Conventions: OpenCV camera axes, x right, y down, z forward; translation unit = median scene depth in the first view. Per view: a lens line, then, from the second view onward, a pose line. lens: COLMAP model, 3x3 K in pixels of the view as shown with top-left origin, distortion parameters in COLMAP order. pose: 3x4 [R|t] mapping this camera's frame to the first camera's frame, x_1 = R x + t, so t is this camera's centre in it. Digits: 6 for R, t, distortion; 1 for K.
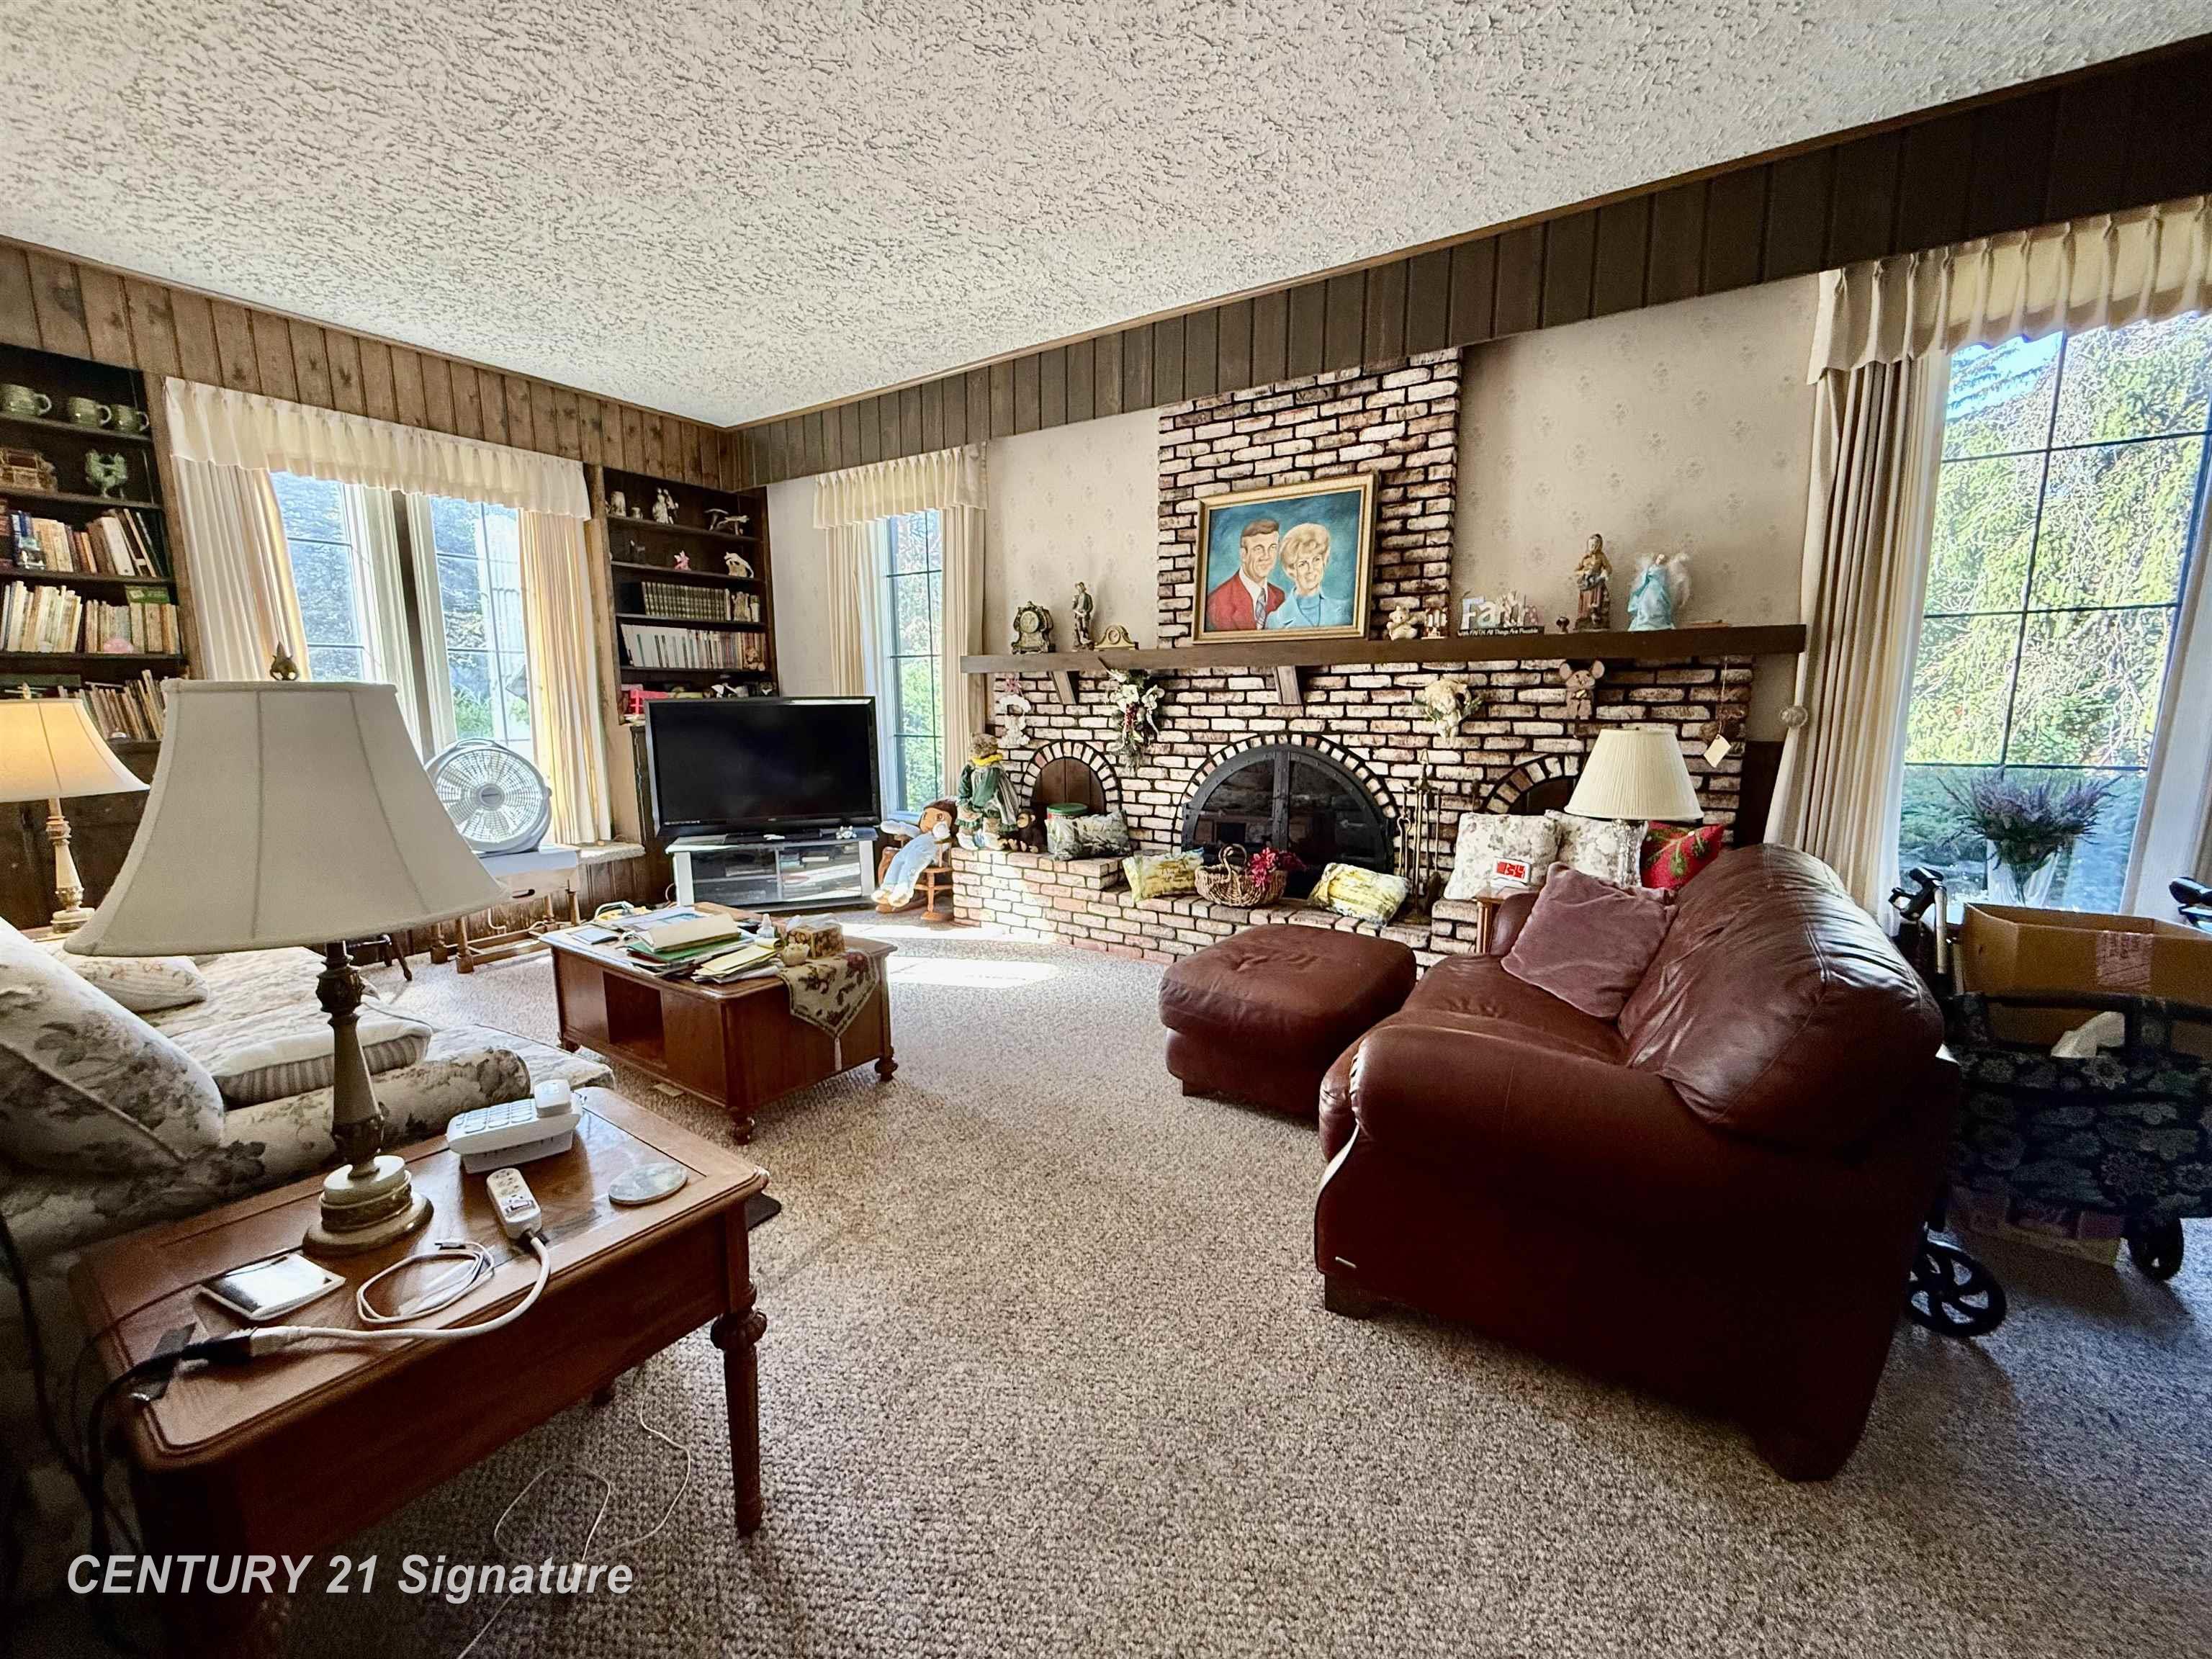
lens RADIAL K [[904.6, 0, 1114.4], [0, 904.6, 838.8], [0, 0, 1]] dist [-0.002272, -0.000585]
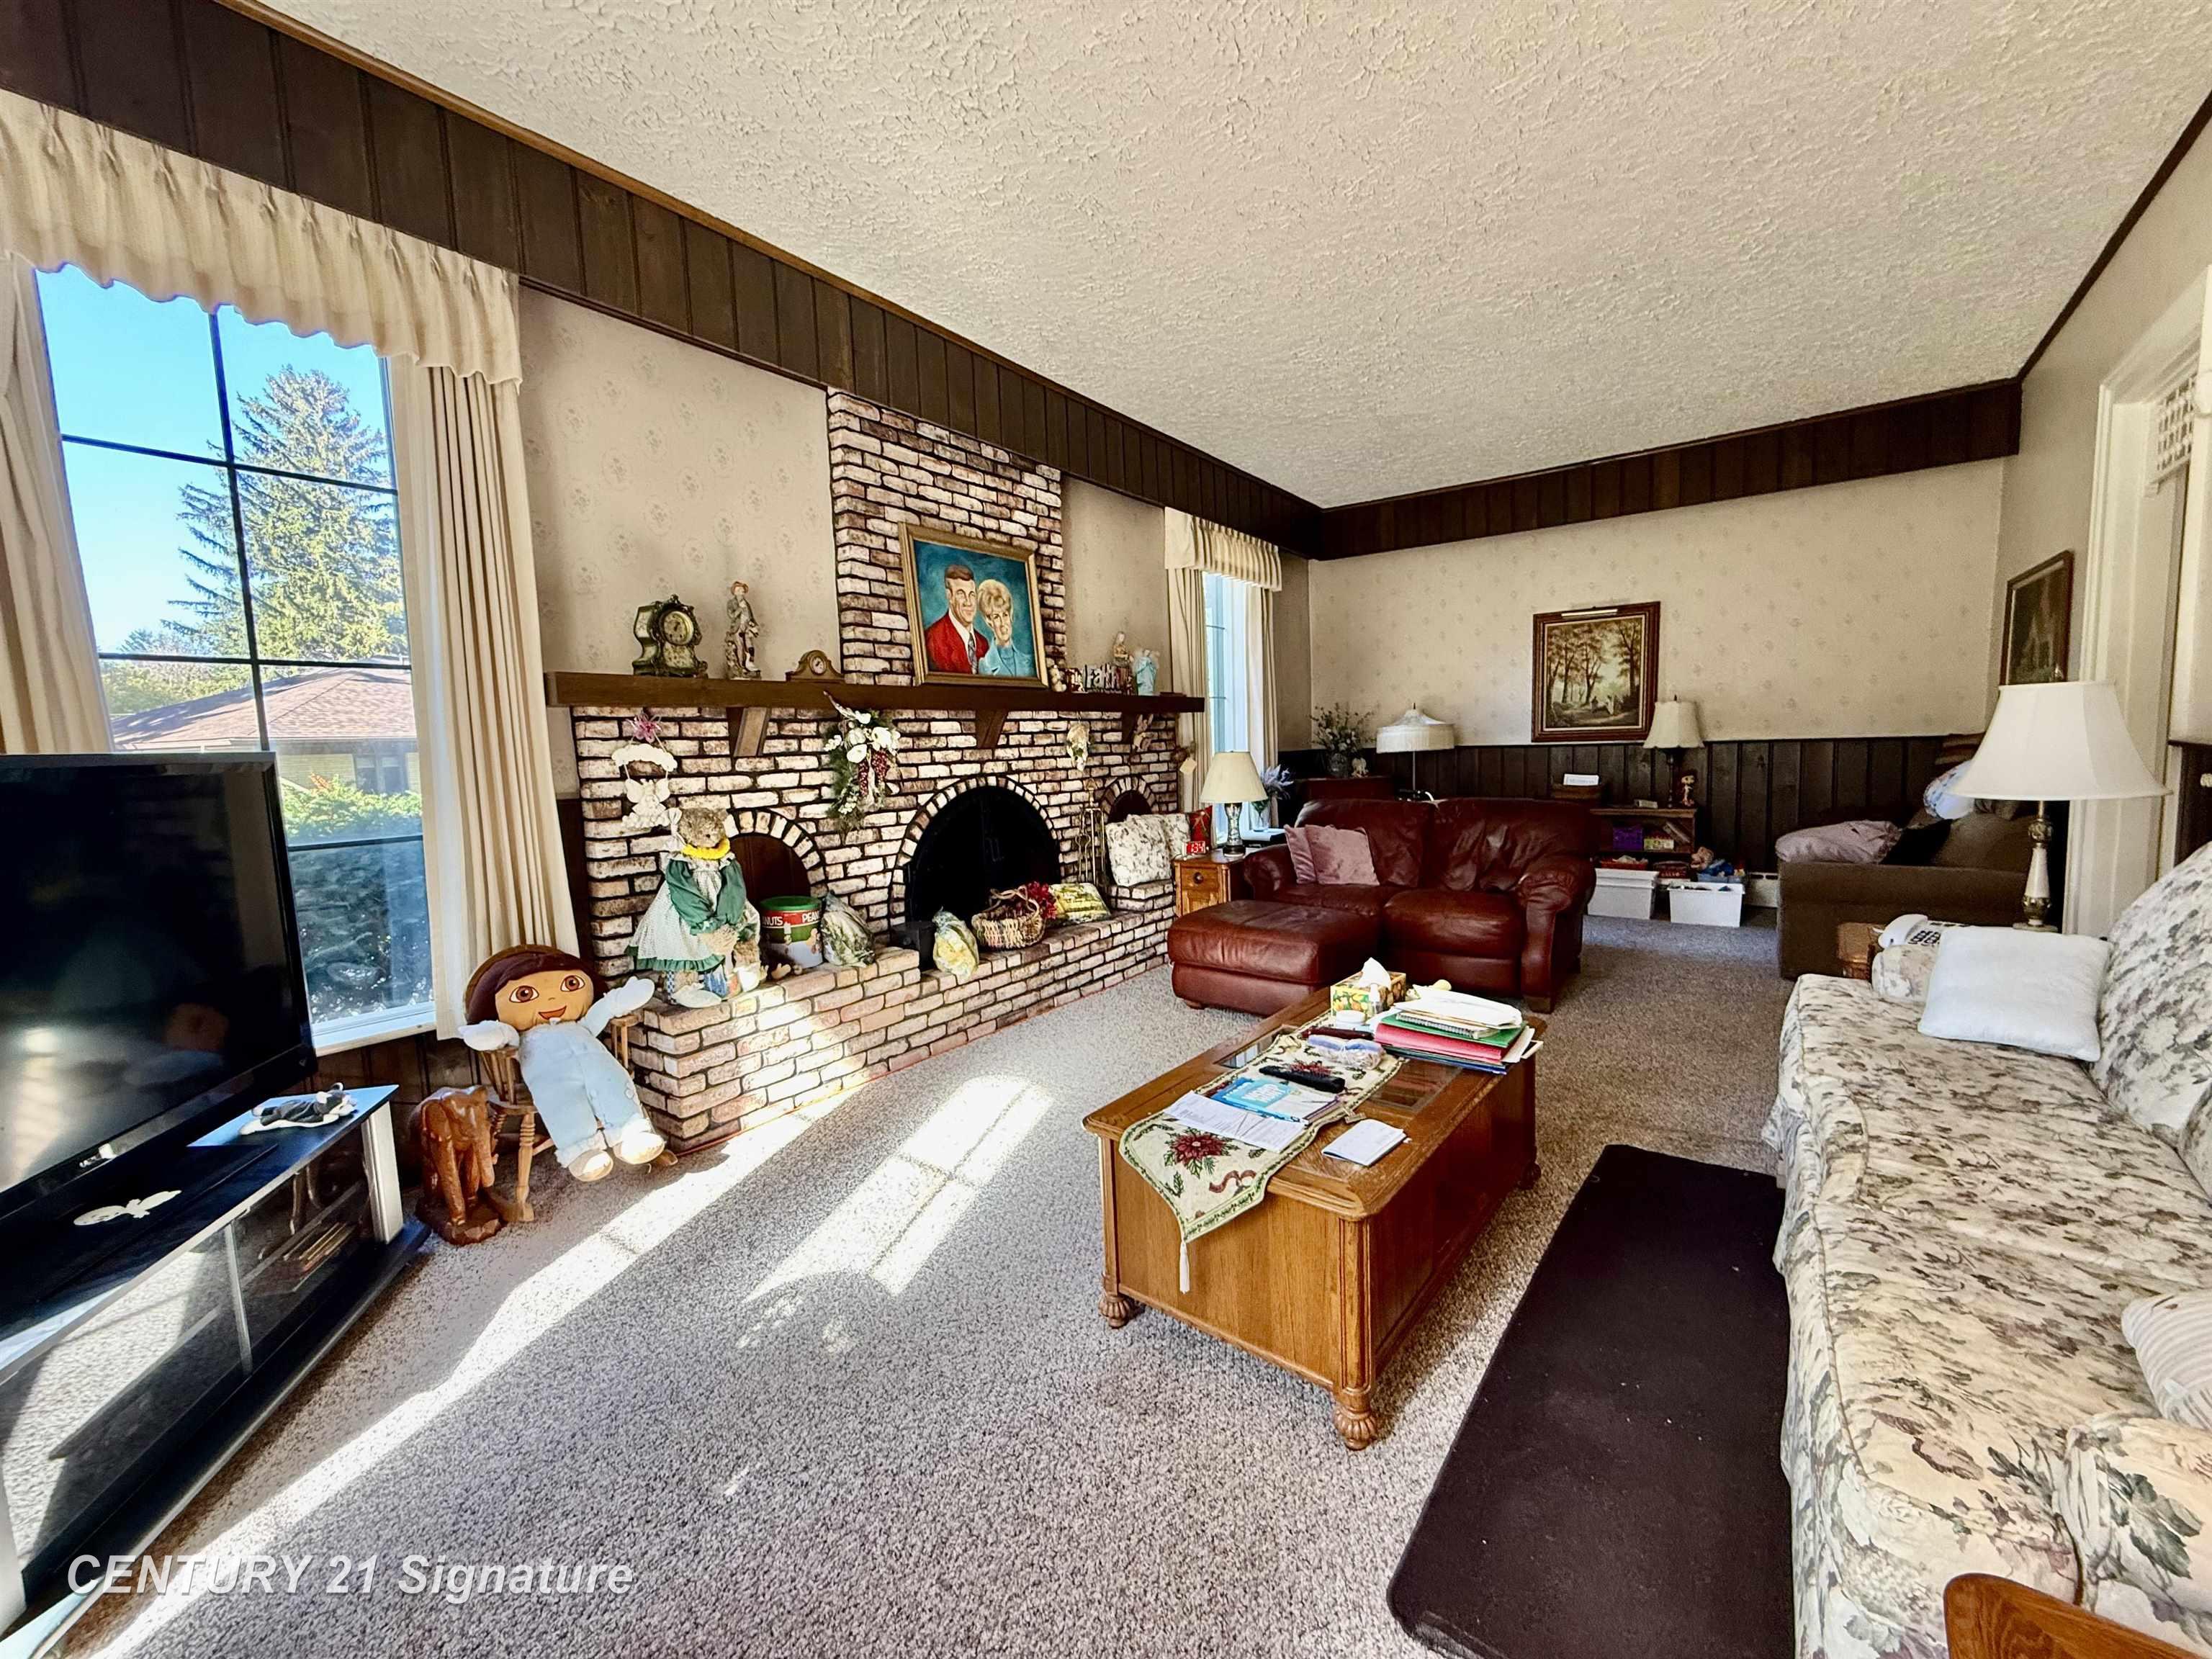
lens RADIAL K [[904.6, 0, 1112.4], [0, 904.6, 830.8], [0, 0, 1]] dist [-0.002272, -0.000585]
pose [[0.047911, -0.097085, 0.994122, -0.803884], [0.185229, 0.978866, 0.086668, -0.113584], [-0.981527, 0.179987, 0.064881, 0.775464]]
